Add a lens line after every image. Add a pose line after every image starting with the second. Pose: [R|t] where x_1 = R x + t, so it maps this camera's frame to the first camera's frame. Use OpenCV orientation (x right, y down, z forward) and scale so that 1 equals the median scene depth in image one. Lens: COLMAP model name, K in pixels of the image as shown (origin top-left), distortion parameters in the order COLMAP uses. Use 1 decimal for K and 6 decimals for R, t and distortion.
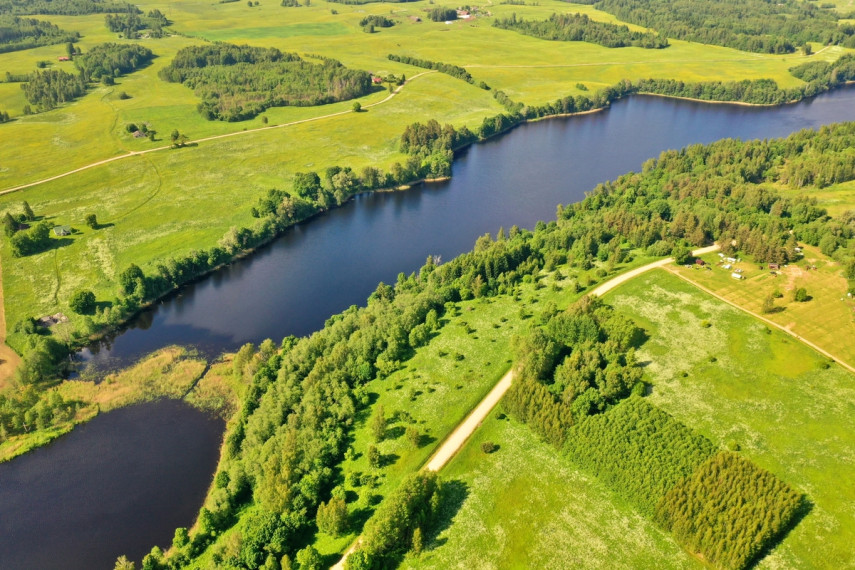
lens RADIAL K [[695.7, 0, 427.5], [0, 695.7, 285.0], [0, 0, 1]] dist [0.016537, 0.006939]
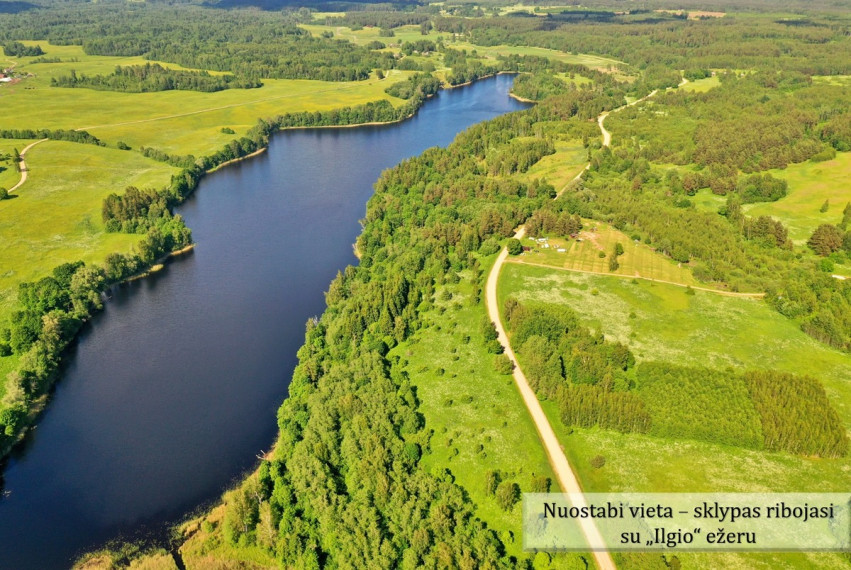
lens RADIAL K [[703.5, 0, 425.5], [0, 703.5, 285.0], [0, 0, 1]] dist [0.013559, 0.011192]
pose [[0.761182, -0.277250, 0.586289, -0.351035], [0.318118, 0.947405, 0.035005, -0.060891], [-0.565158, 0.159864, 0.809345, 0.190317]]
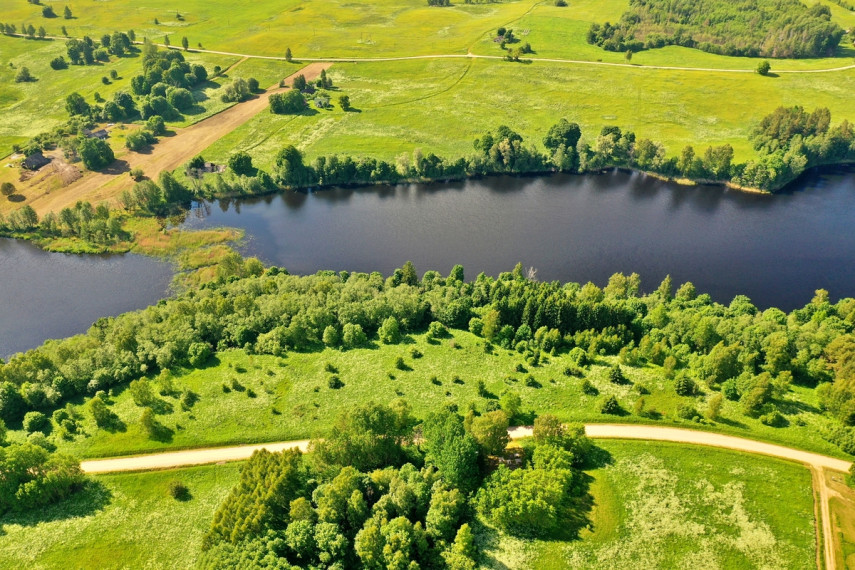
lens RADIAL K [[684.5, 0, 427.5], [0, 684.5, 285.0], [0, 0, 1]] dist [0.015635, 0.003541]
pose [[0.622388, 0.439573, -0.647618, 0.382209], [-0.372731, 0.894017, 0.248607, -0.149576], [0.688263, 0.086657, 0.720267, 0.378339]]
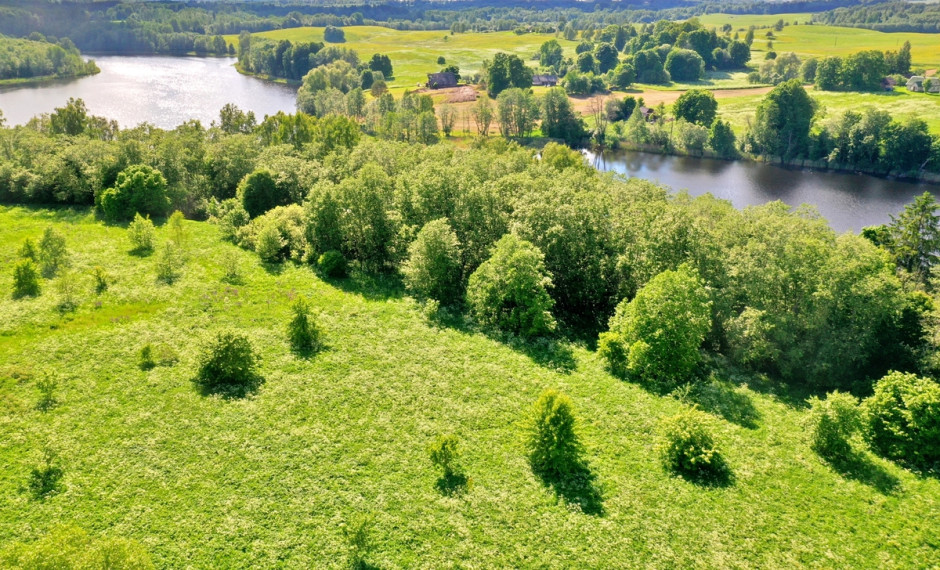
lens RADIAL K [[749.4, 0, 470.0], [0, 749.4, 285.0], [0, 0, 1]] dist [0.009534, 0.003094]
pose [[-0.137345, 0.344230, -0.928785, 0.132889], [-0.471629, 0.801832, 0.366920, -0.000038], [0.871035, 0.488437, 0.052221, 0.733654]]
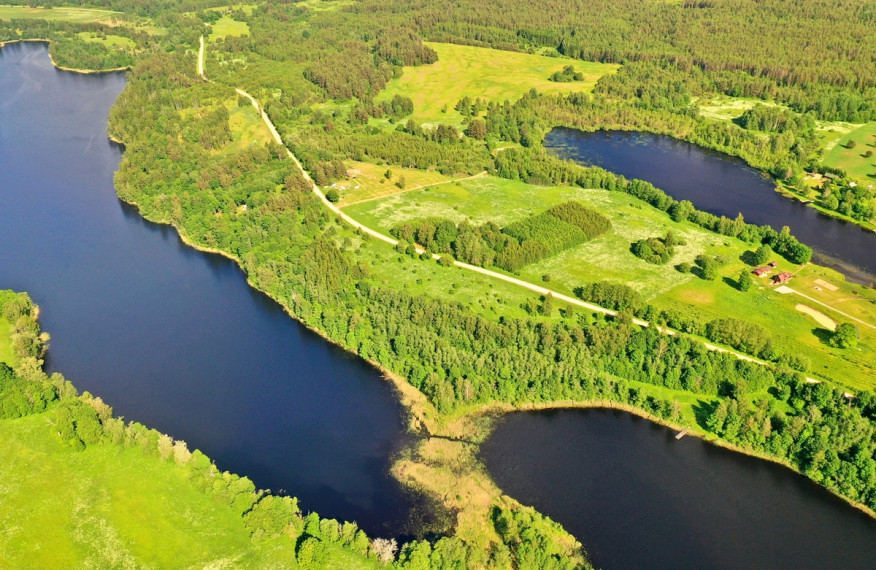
lens RADIAL K [[706.1, 0, 438.0], [0, 706.1, 285.0], [0, 0, 1]] dist [0.018146, 0.002122]
pose [[0.007425, -0.525907, 0.850510, -0.835558], [0.492229, 0.742275, 0.454684, -0.403438], [-0.870434, 0.415270, 0.264378, 0.467681]]
